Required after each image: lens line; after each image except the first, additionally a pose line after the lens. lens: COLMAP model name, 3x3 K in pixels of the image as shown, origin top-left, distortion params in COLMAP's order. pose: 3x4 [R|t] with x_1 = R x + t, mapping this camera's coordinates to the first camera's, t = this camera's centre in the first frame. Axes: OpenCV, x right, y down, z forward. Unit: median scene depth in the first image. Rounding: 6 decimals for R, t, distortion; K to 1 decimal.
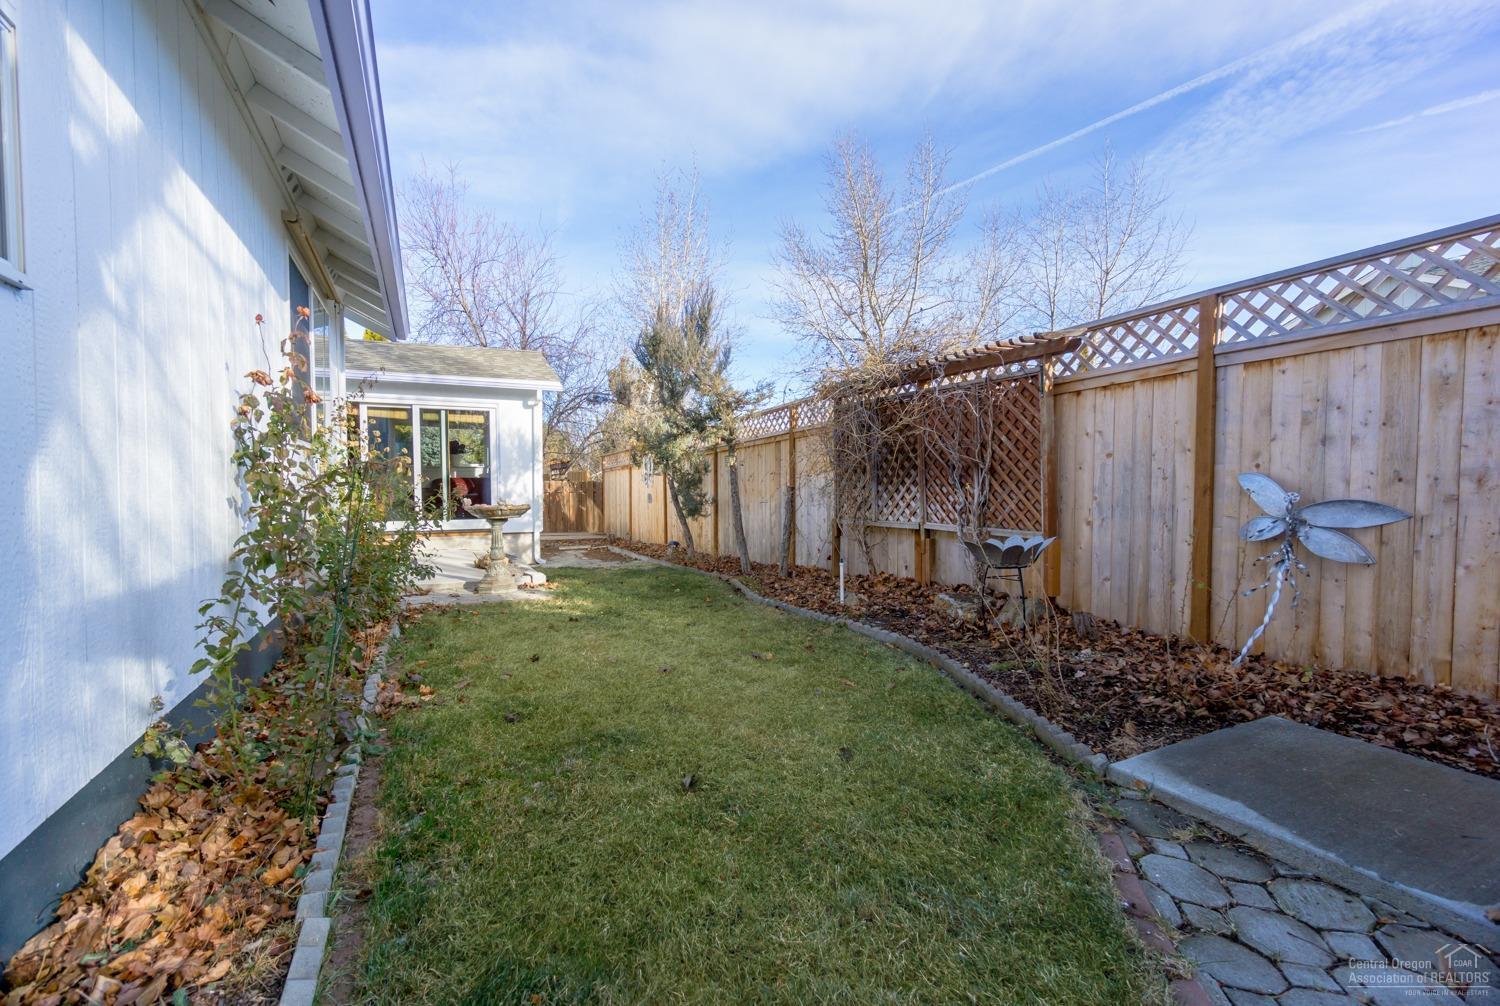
lens RADIAL K [[657.6, 0, 750.8], [0, 657.6, 505.1], [0, 0, 1]] dist [-0.001612, 0.000005]
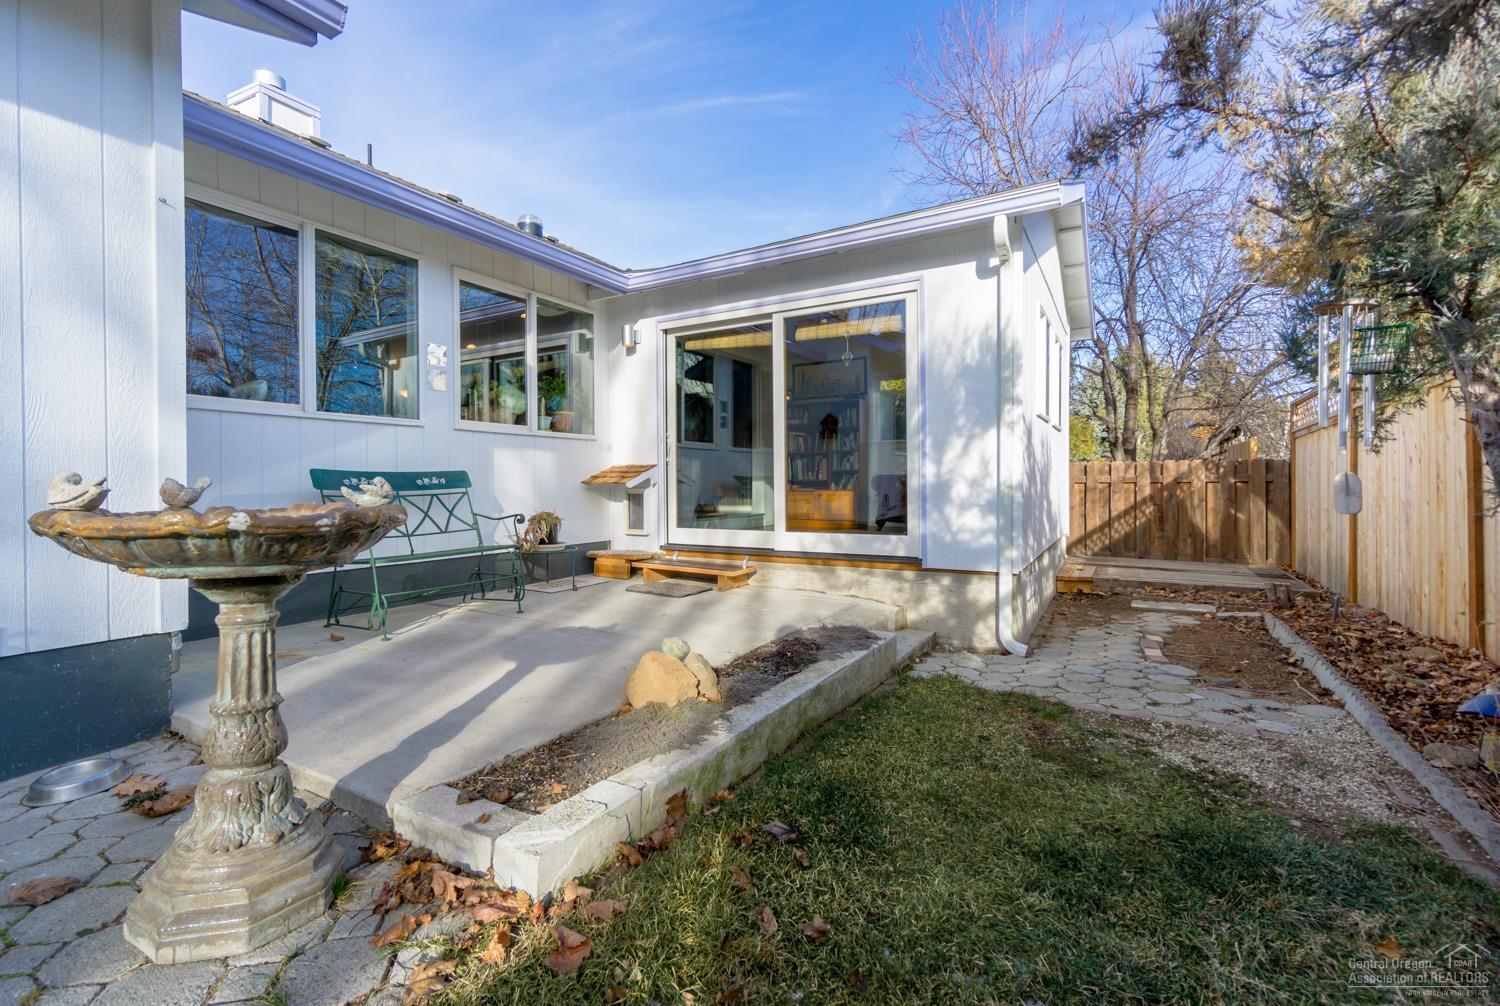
lens RADIAL K [[657.6, 0, 755.2], [0, 657.6, 488.5], [0, 0, 1]] dist [-0.001612, 0.000005]
pose [[0.557059, 0.003376, -0.830466, -0.073178], [-0.019306, 0.999774, -0.008886, -0.005630], [0.830248, 0.020983, 0.556999, 0.642559]]
